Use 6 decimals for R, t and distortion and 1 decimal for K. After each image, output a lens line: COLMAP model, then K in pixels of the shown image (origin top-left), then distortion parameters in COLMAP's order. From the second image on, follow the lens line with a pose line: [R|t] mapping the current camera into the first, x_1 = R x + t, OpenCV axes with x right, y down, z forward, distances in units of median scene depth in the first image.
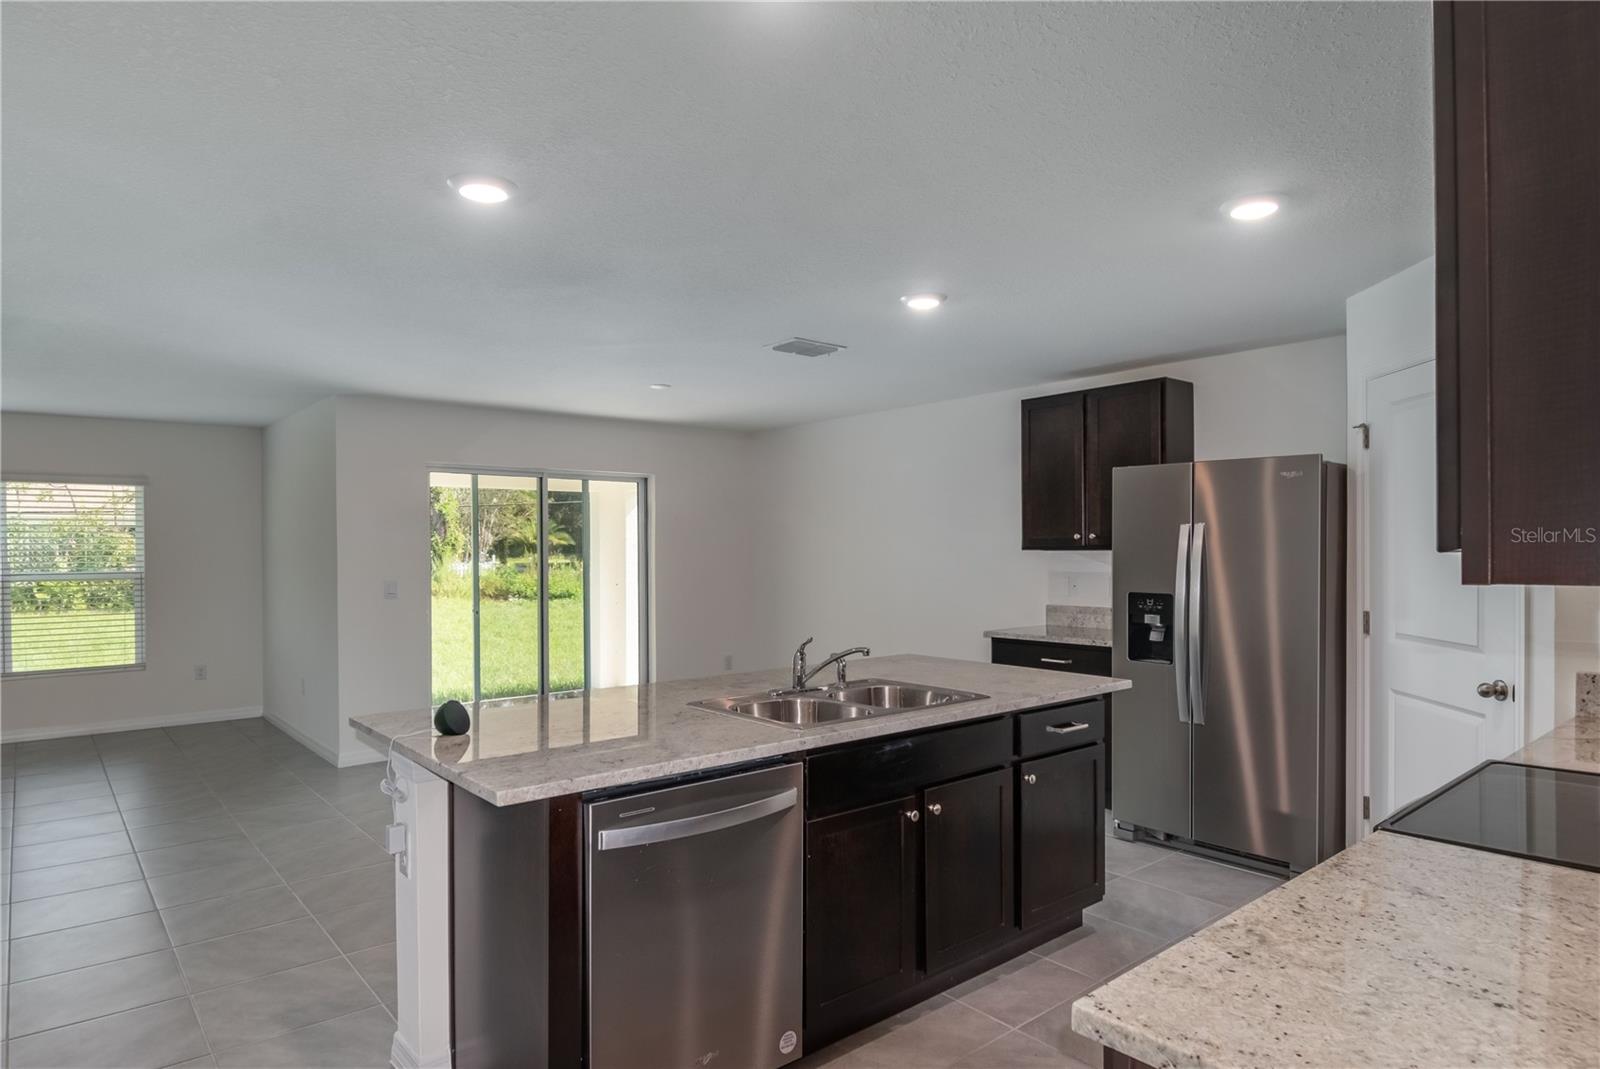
lens RADIAL K [[882.6, 0, 810.7], [0, 882.6, 553.2], [0, 0, 1]] dist [-0.000819, 0.000015]
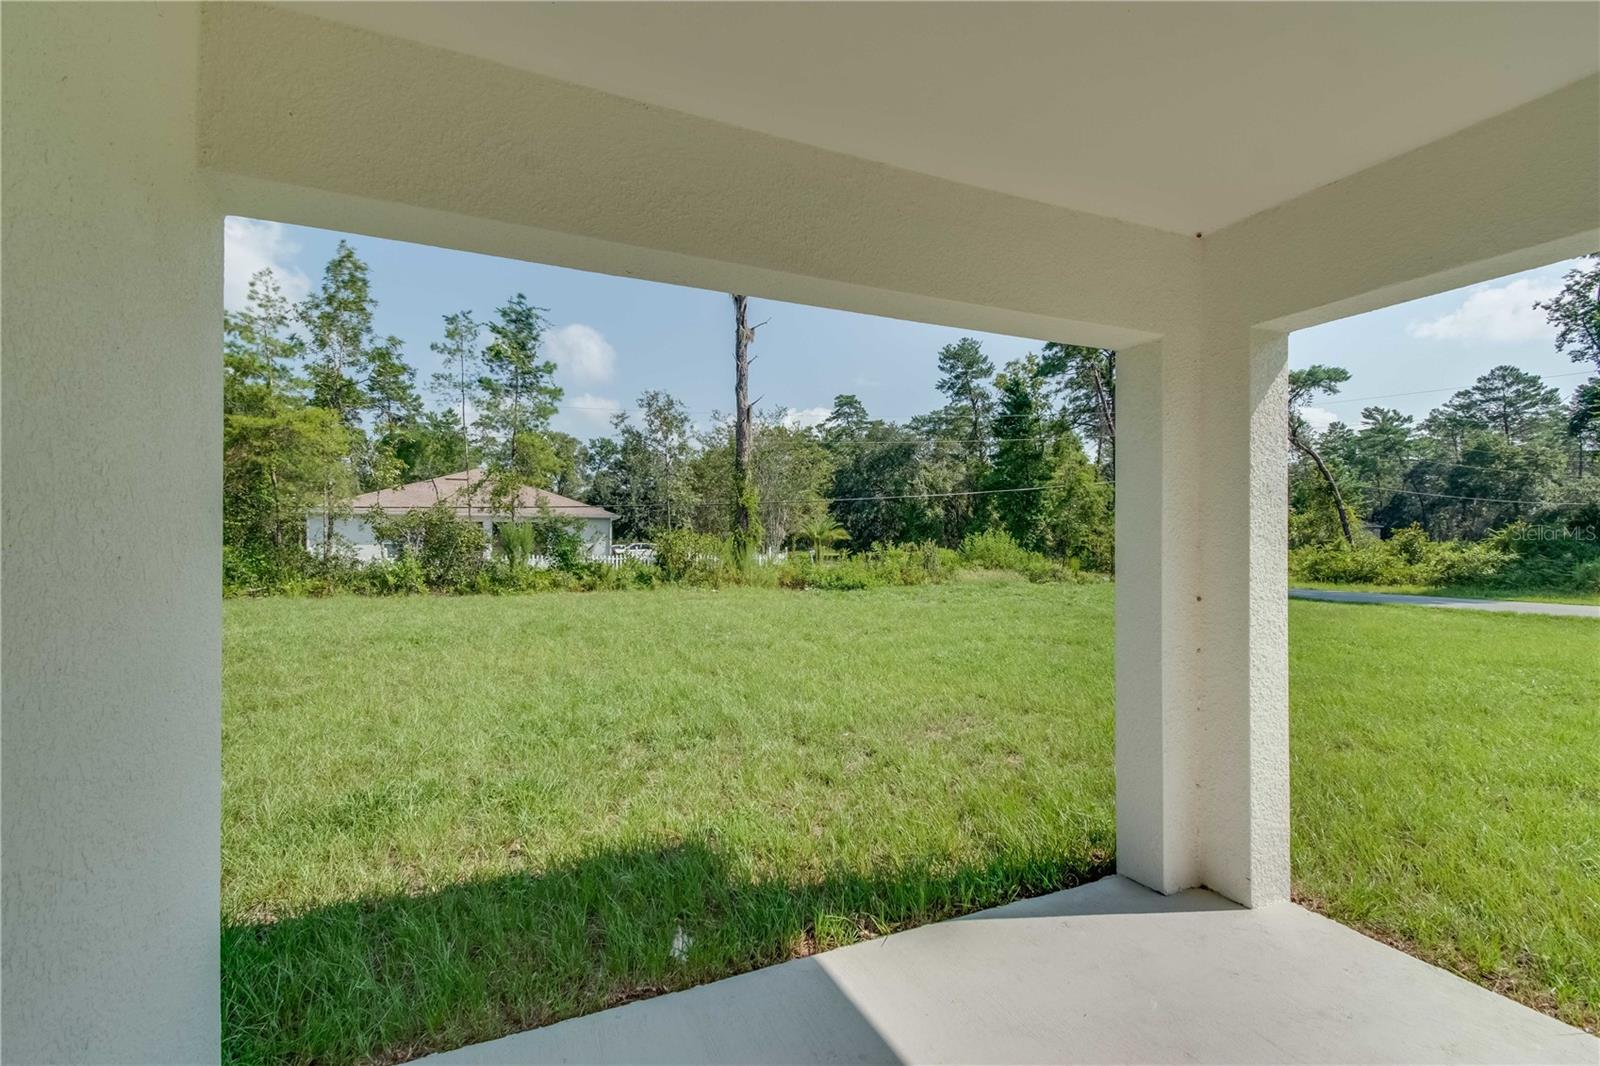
lens RADIAL K [[723.2, 0, 837.0], [0, 723.2, 532.5], [0, 0, 1]] dist [-0.000028, -0.000071]
pose [[0.964253, 0.001364, -0.264980, -0.271215], [-0.007268, 0.999747, -0.021299, 0.015352], [0.264884, 0.022463, 0.964019, 0.645382]]
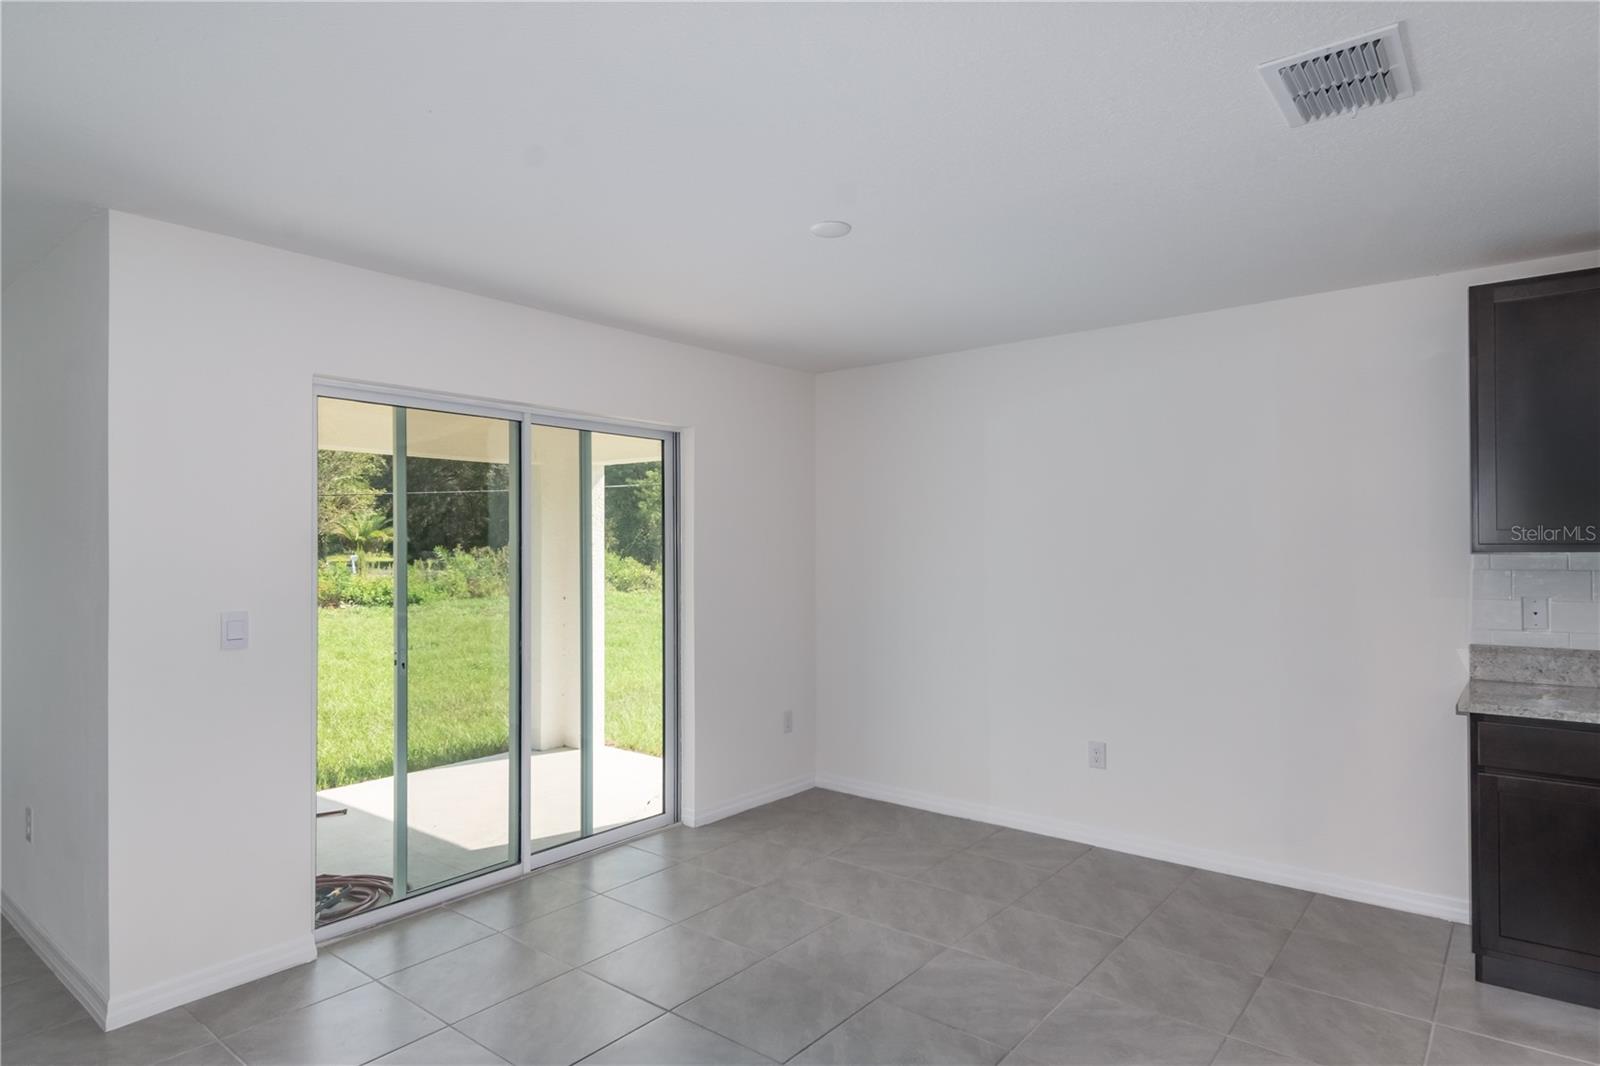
lens RADIAL K [[886.6, 0, 825.3], [0, 886.6, 541.5], [0, 0, 1]] dist [0.003892, 0.000578]
pose [[0.982836, 0.001390, 0.184476, -0.139194], [0.000498, 0.999948, -0.010189, -0.001721], [-0.184481, 0.010106, 0.982784, 0.259967]]
